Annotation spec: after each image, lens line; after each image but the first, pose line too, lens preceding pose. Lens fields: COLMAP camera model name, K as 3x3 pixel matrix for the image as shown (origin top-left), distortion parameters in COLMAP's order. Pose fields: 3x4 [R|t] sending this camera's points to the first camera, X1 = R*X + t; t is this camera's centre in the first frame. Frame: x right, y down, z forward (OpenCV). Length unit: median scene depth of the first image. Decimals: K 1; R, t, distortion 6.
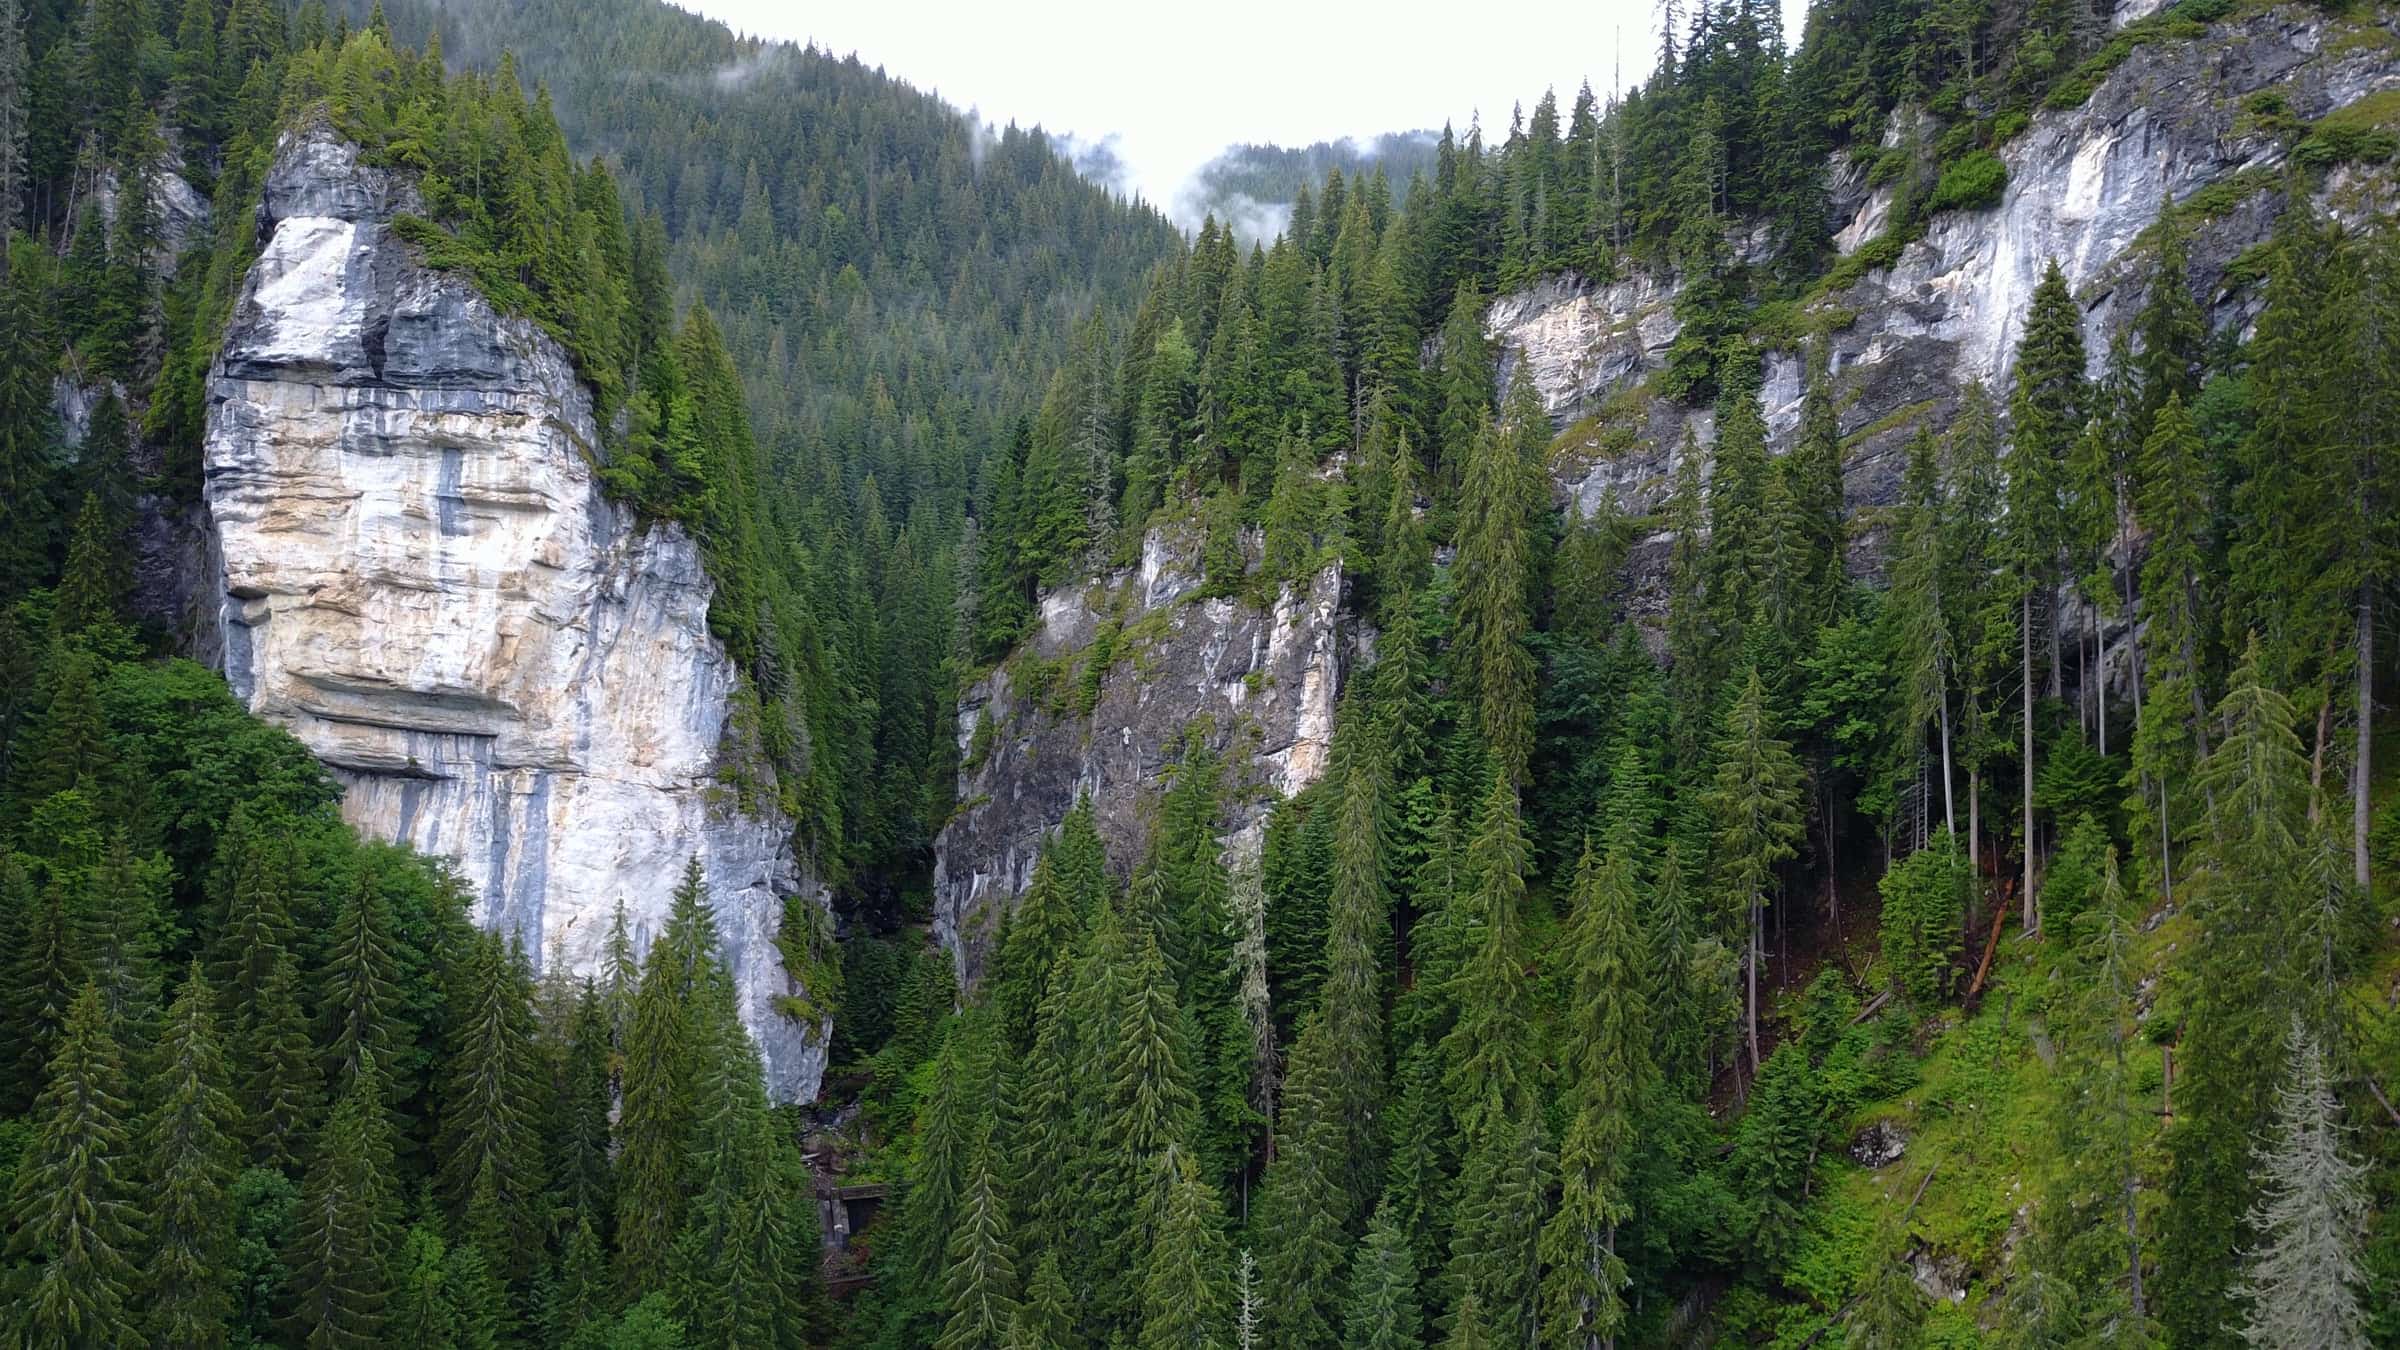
lens RADIAL K [[1833.6, 0, 1209.8], [0, 1833.6, 661.3], [0, 0, 1]] dist [0.002976, 0.005282]
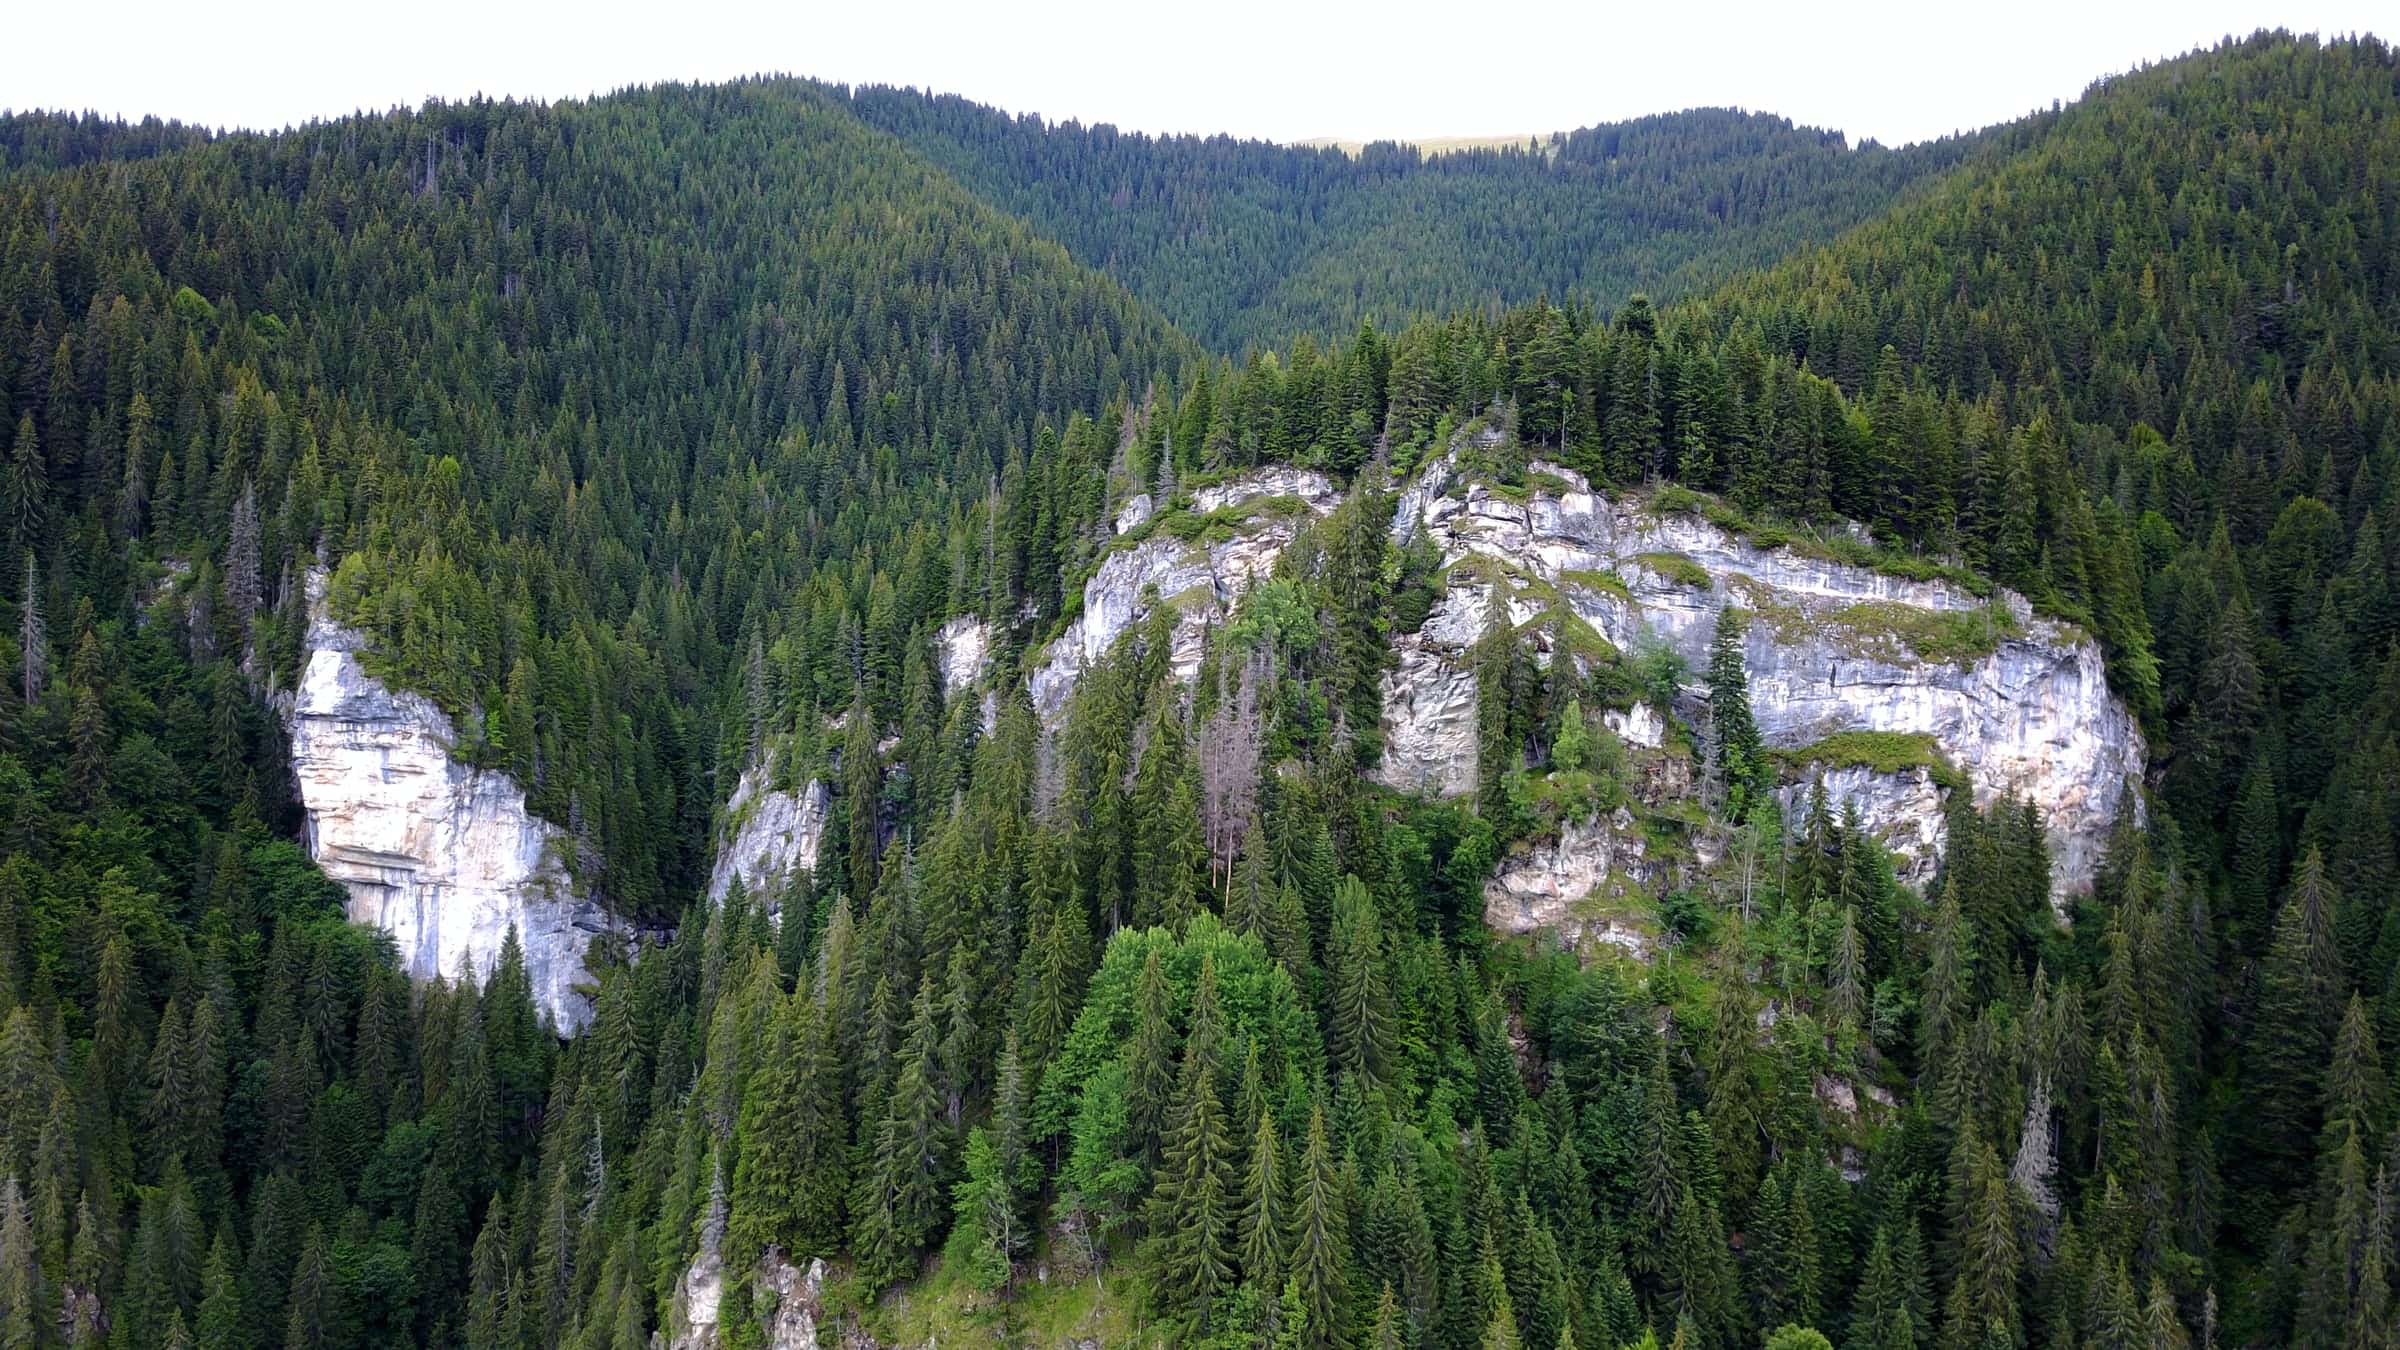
lens RADIAL K [[1833.6, 0, 1209.8], [0, 1833.6, 661.3], [0, 0, 1]] dist [0.002976, 0.005282]
pose [[0.965746, -0.001235, -0.259488, 1.137134], [0.015152, 0.998551, 0.051639, -0.316938], [0.259048, -0.053801, 0.964365, -0.902137]]
